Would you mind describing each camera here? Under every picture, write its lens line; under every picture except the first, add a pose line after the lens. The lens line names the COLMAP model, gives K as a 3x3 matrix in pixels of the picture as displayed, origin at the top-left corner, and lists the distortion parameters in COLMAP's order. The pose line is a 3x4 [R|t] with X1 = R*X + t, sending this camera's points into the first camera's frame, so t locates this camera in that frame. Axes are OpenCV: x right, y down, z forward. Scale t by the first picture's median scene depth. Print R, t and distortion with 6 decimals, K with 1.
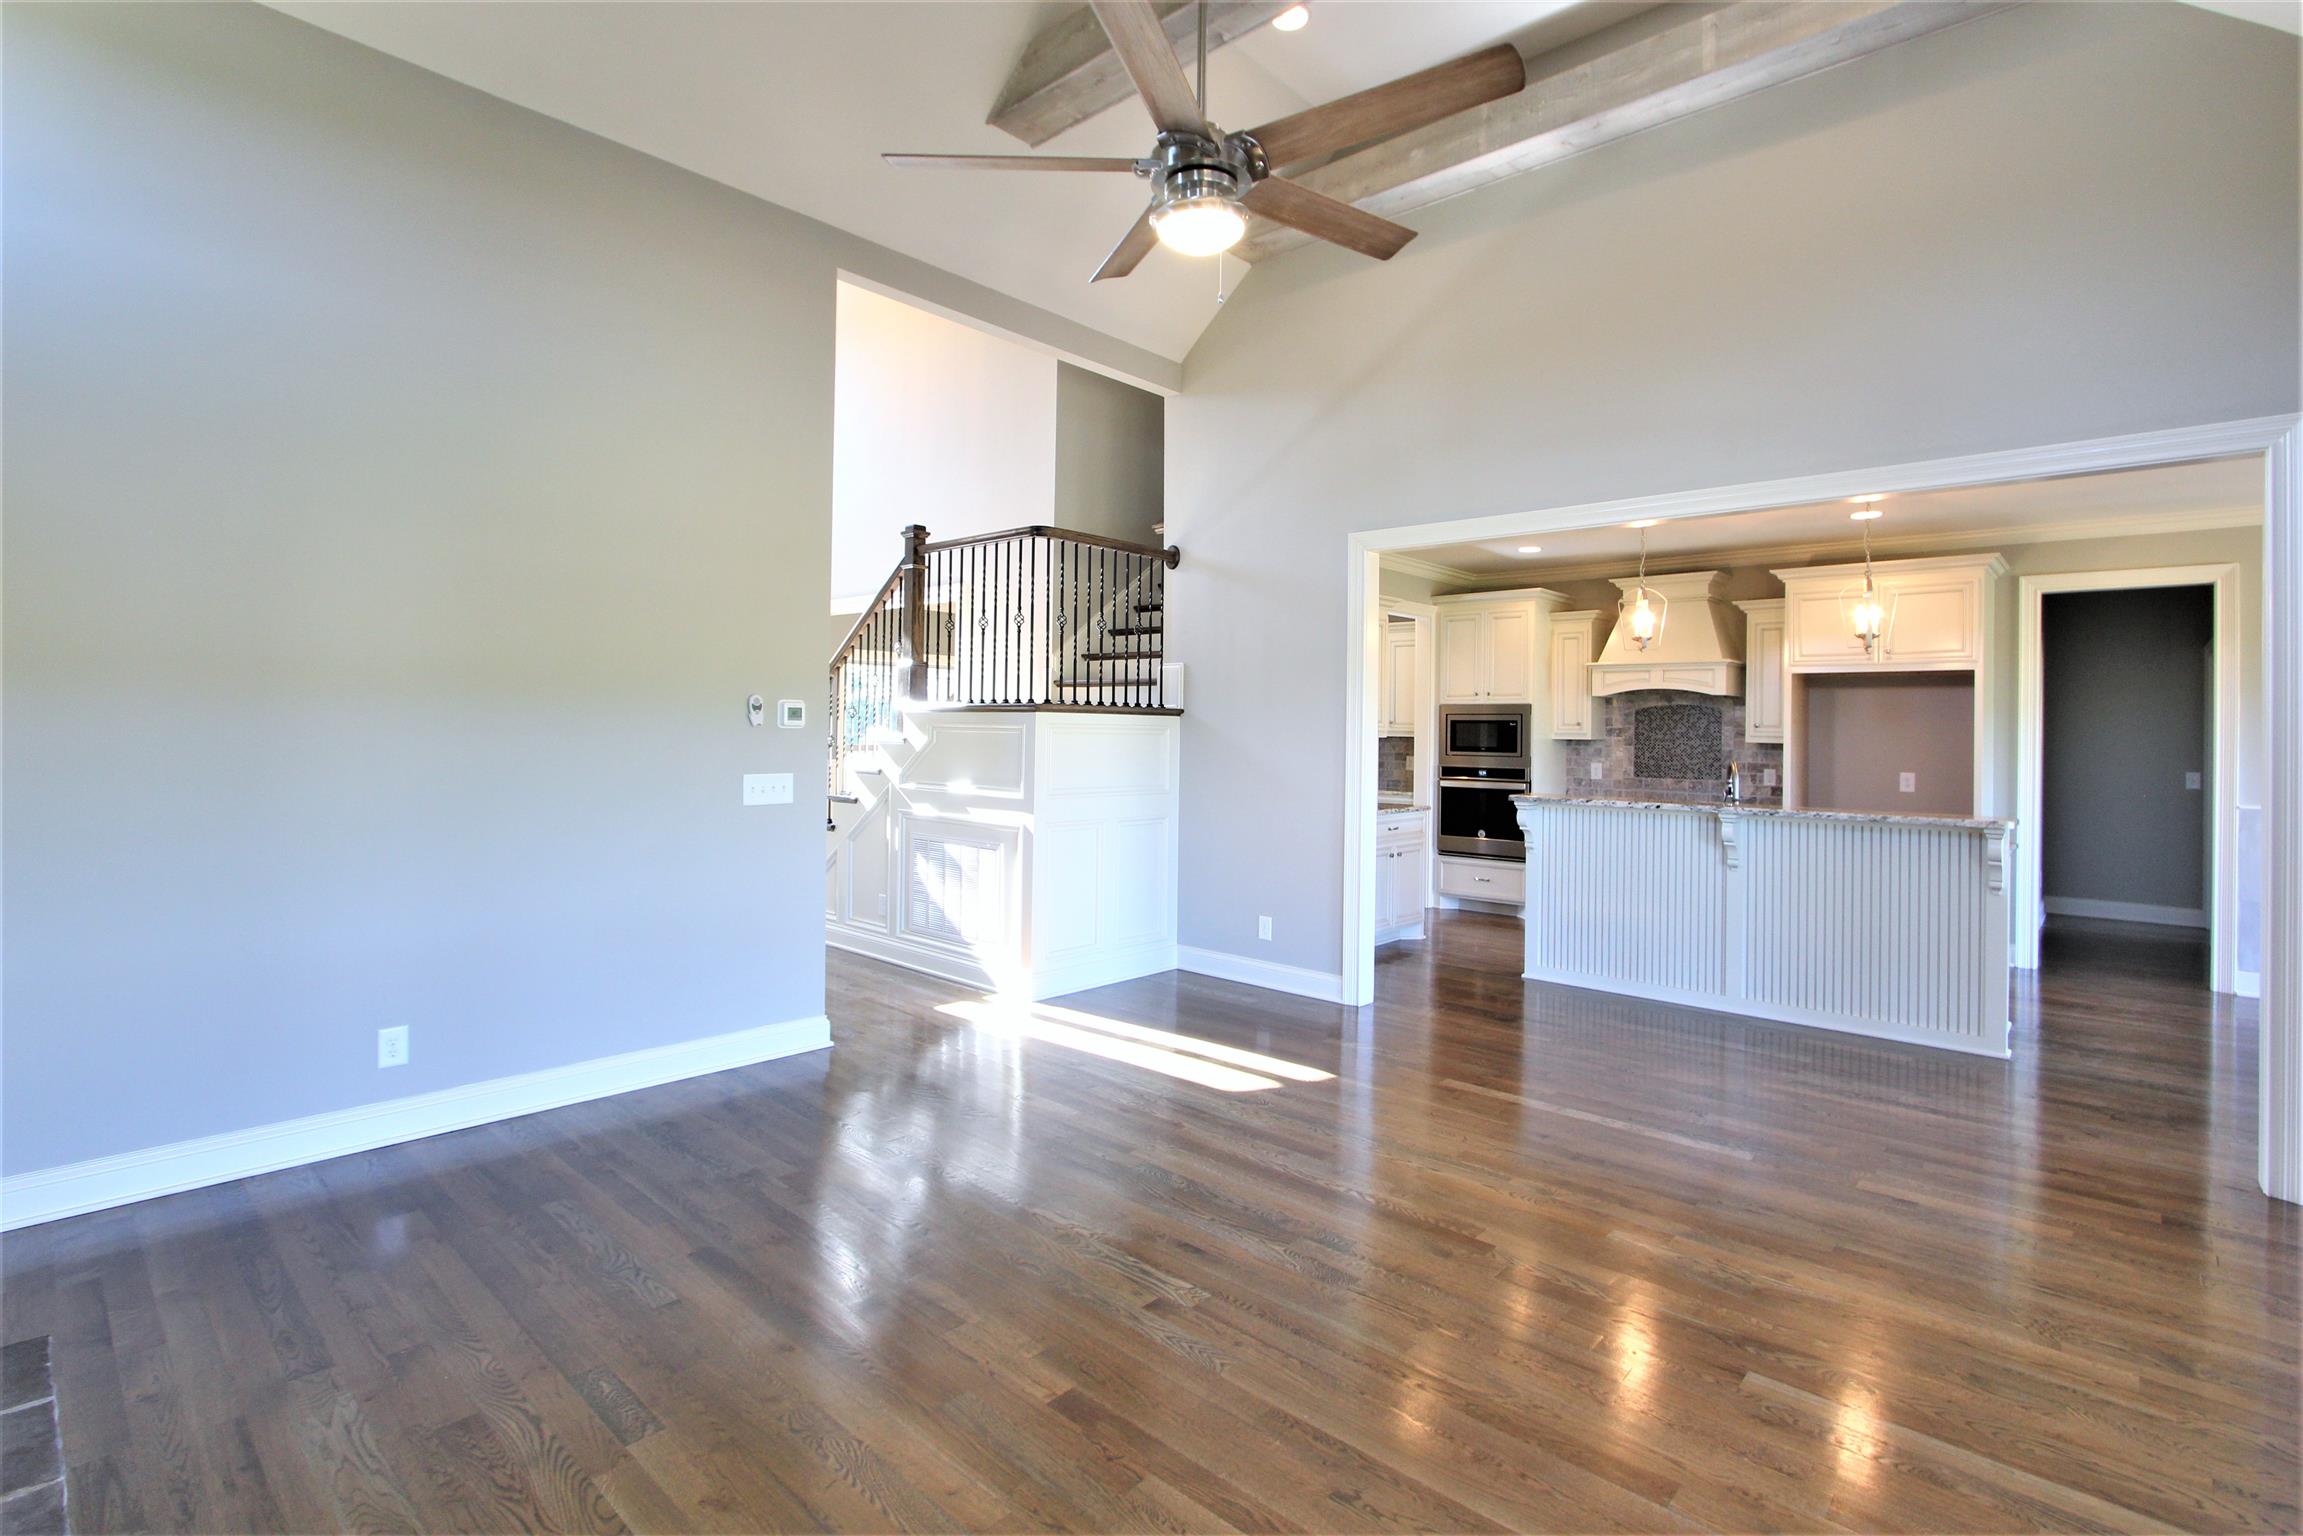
lens RADIAL K [[1067.3, 0, 1161.2], [0, 1067.3, 722.6], [0, 0, 1]] dist [-0.015853, 0.001266]
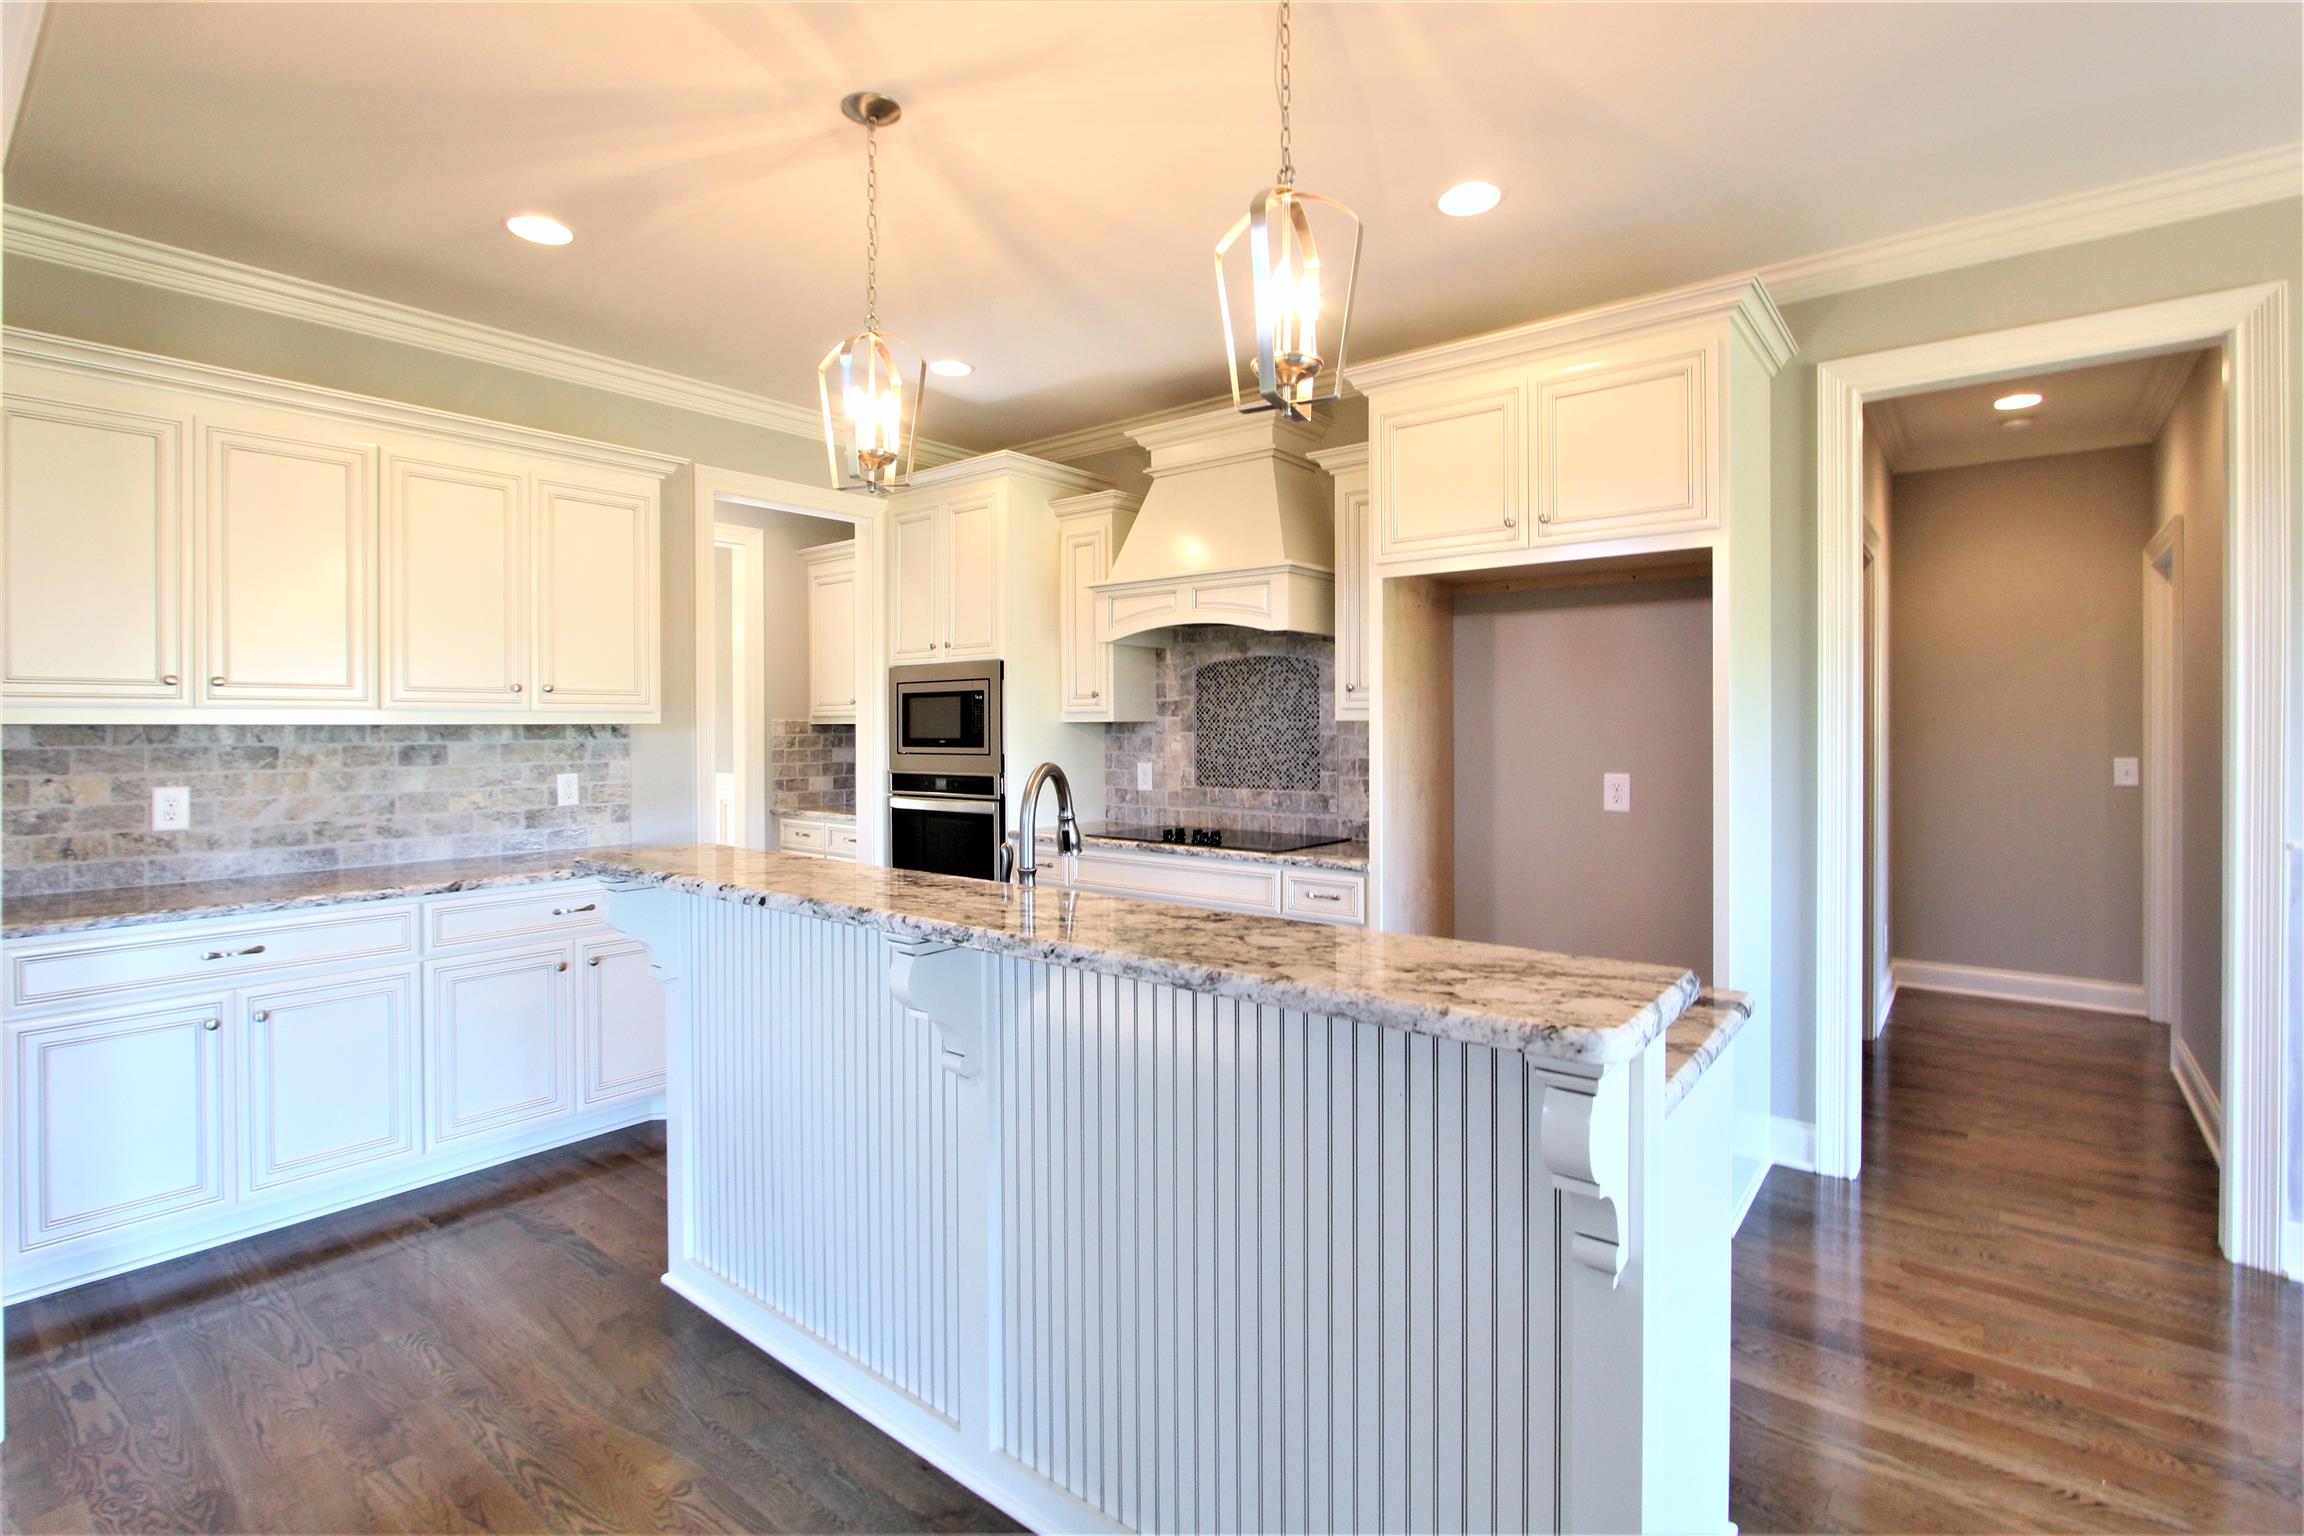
lens RADIAL K [[1067.7, 0, 1138.0], [0, 1067.7, 734.1], [0, 0, 1]] dist [-0.015853, 0.001266]
pose [[0.998181, -0.019124, 0.057183, 0.385546], [0.018278, 0.999716, 0.015278, 0.014095], [-0.057459, -0.014205, 0.998247, 0.435777]]
